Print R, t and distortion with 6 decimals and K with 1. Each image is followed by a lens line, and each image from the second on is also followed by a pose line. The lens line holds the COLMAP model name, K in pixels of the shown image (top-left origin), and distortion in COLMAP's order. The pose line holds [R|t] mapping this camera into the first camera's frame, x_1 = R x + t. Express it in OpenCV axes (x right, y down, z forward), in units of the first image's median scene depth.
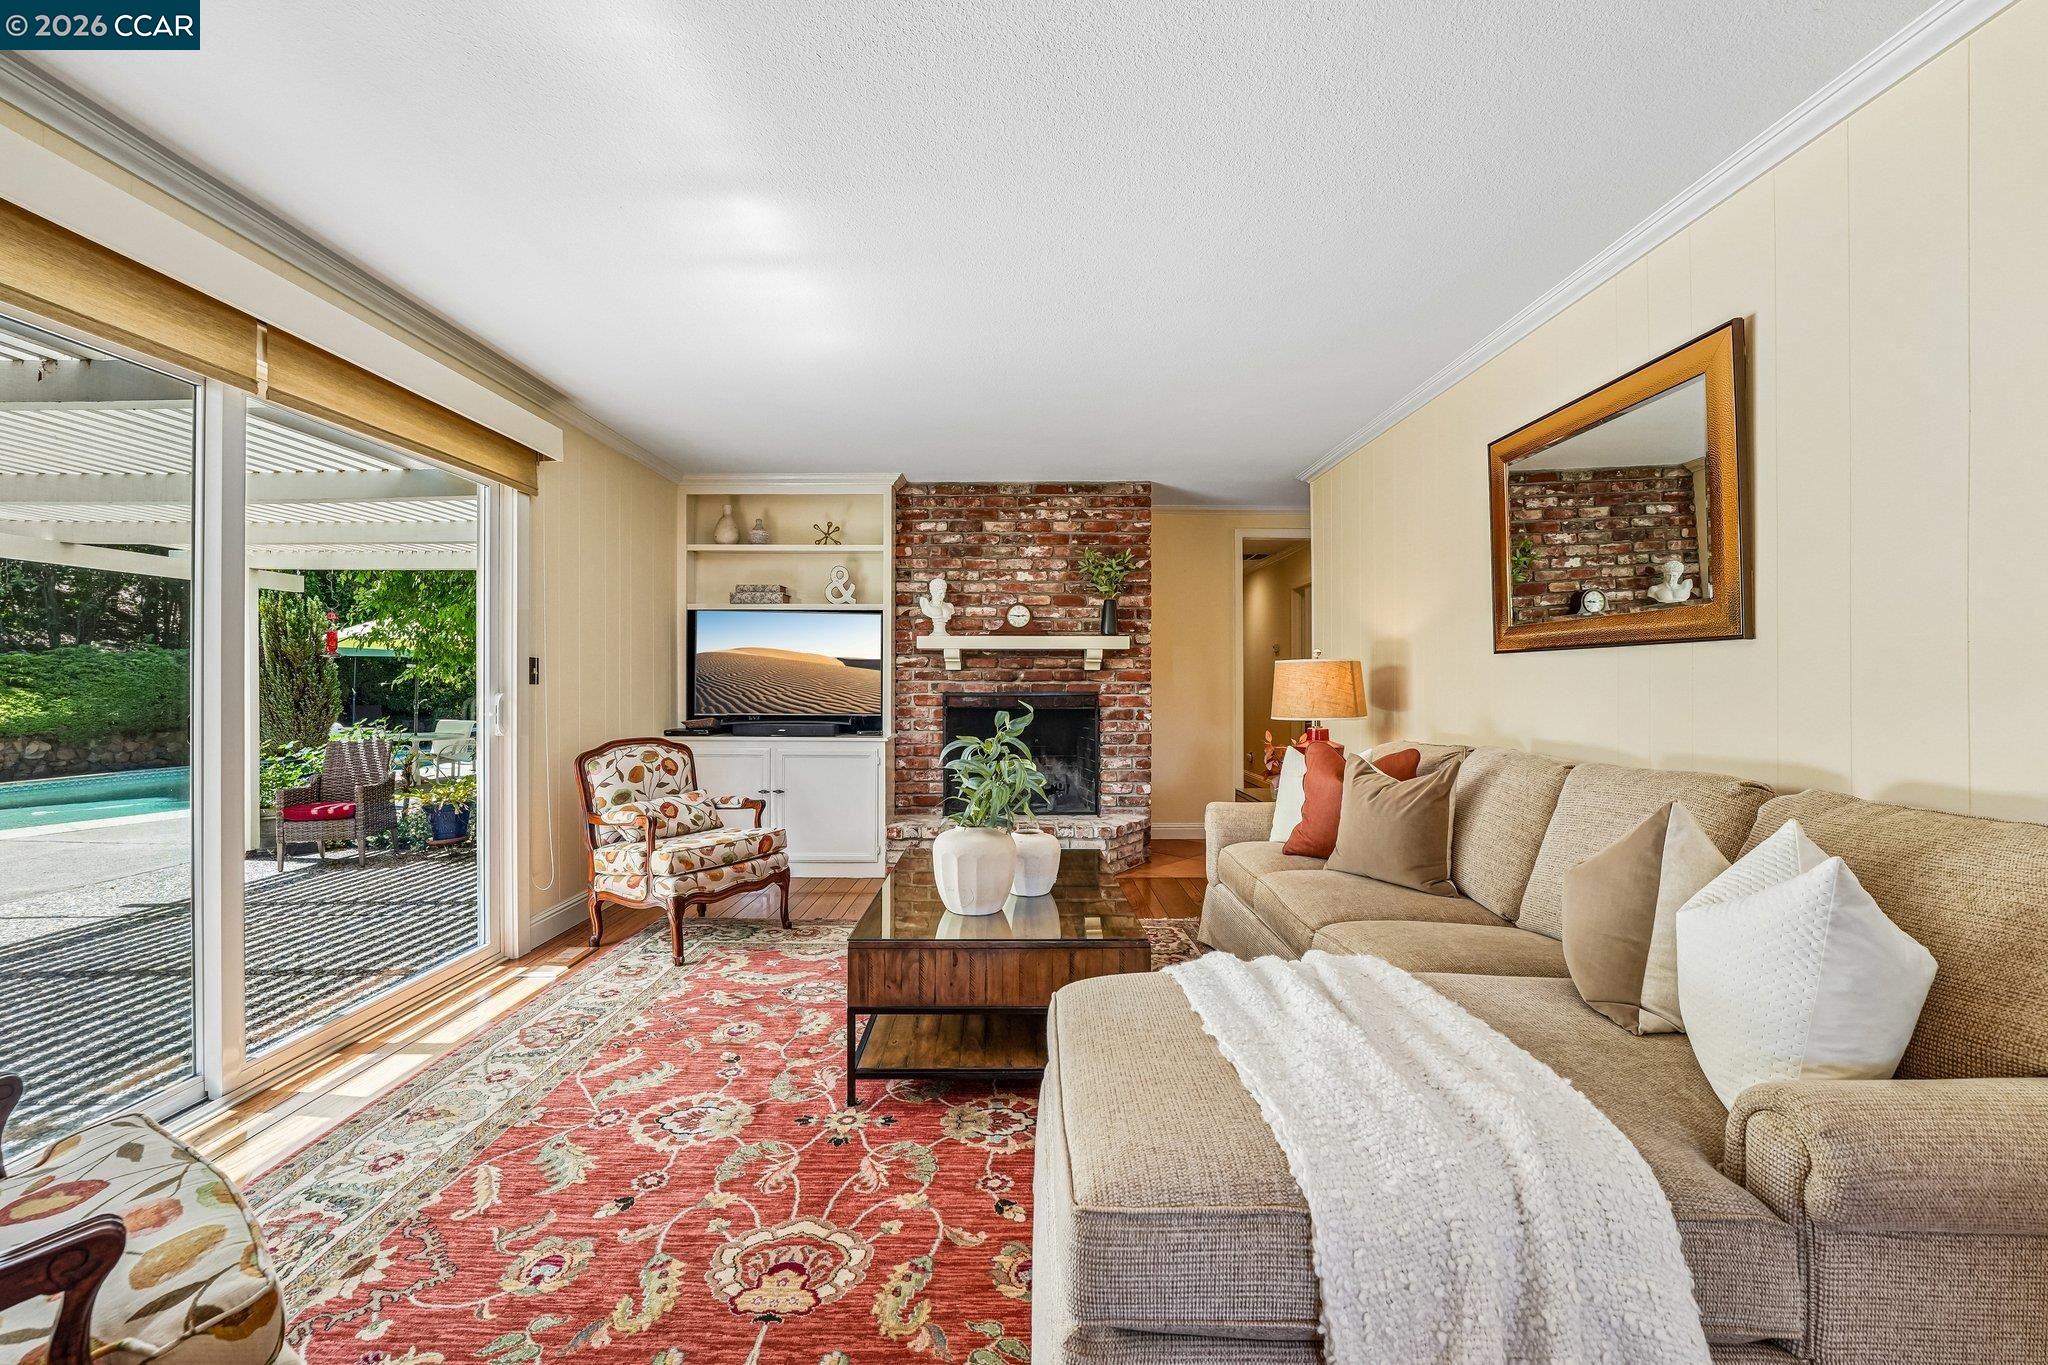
lens RADIAL K [[825.3, 0, 1013.8], [0, 825.3, 683.6], [0, 0, 1]] dist [-0.020518, 0.003684]
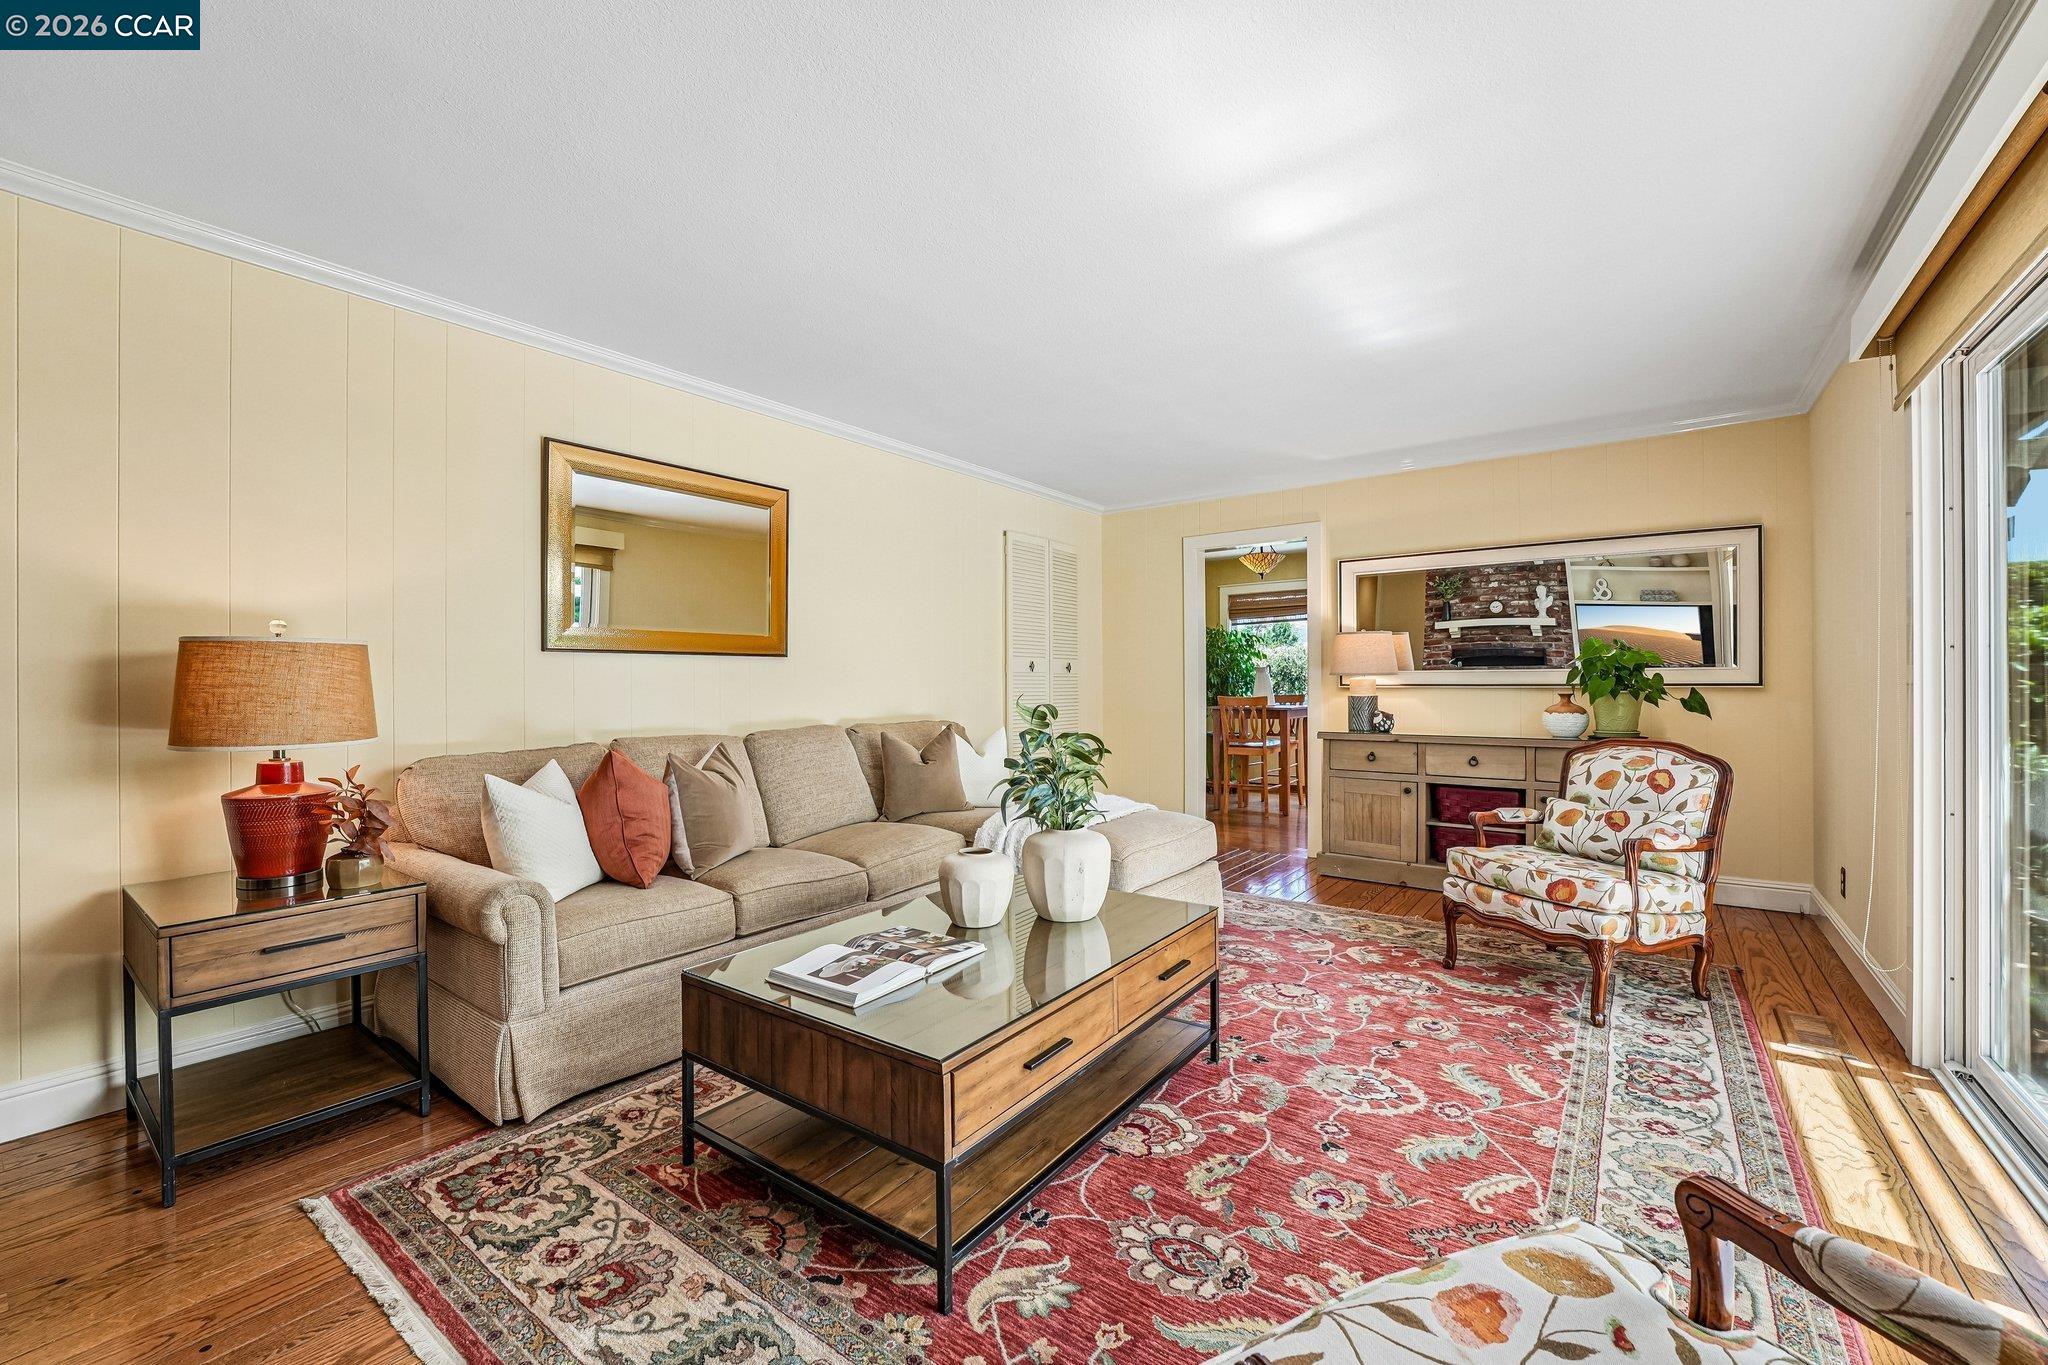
lens RADIAL K [[834.2, 0, 1018.6], [0, 834.2, 683.4], [0, 0, 1]] dist [-0.014466, -0.000885]
pose [[-0.802639, 0.005815, 0.596437, -0.372959], [0.009494, 0.999950, 0.003027, 0.003225], [-0.596389, 0.008092, -0.802655, 1.169039]]
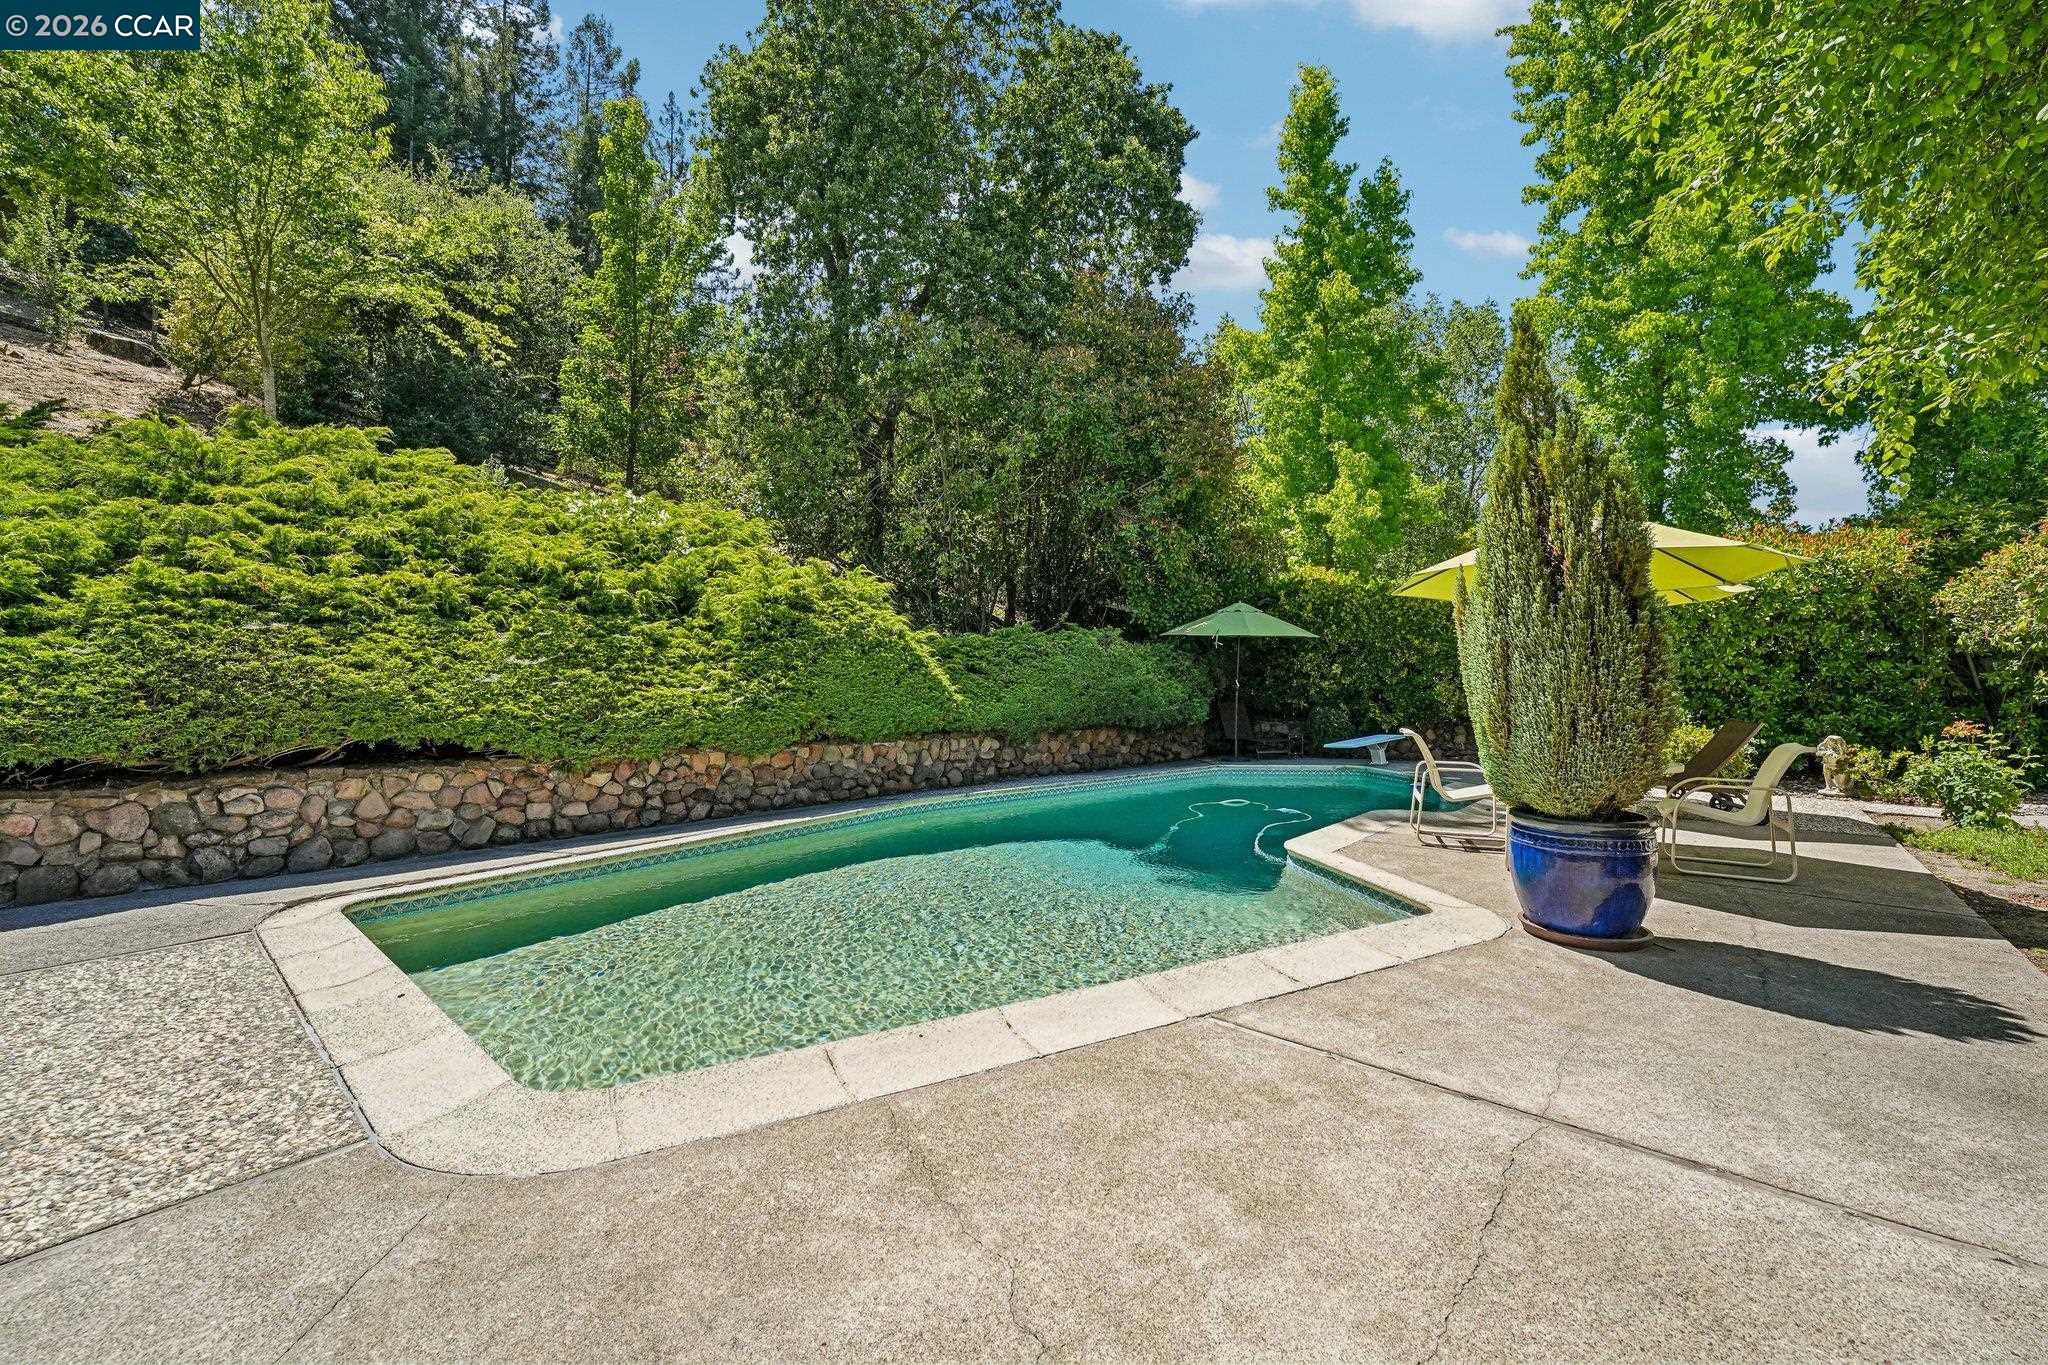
lens RADIAL K [[821.1, 0, 1031.4], [0, 821.1, 688.7], [0, 0, 1]] dist [-0.023425, 0.000085]
pose [[0.766563, 0.005657, -0.642145, -2.054724], [-0.004388, 0.999984, 0.003570, 0.054972], [0.642155, 0.000081, 0.766575, 1.212692]]
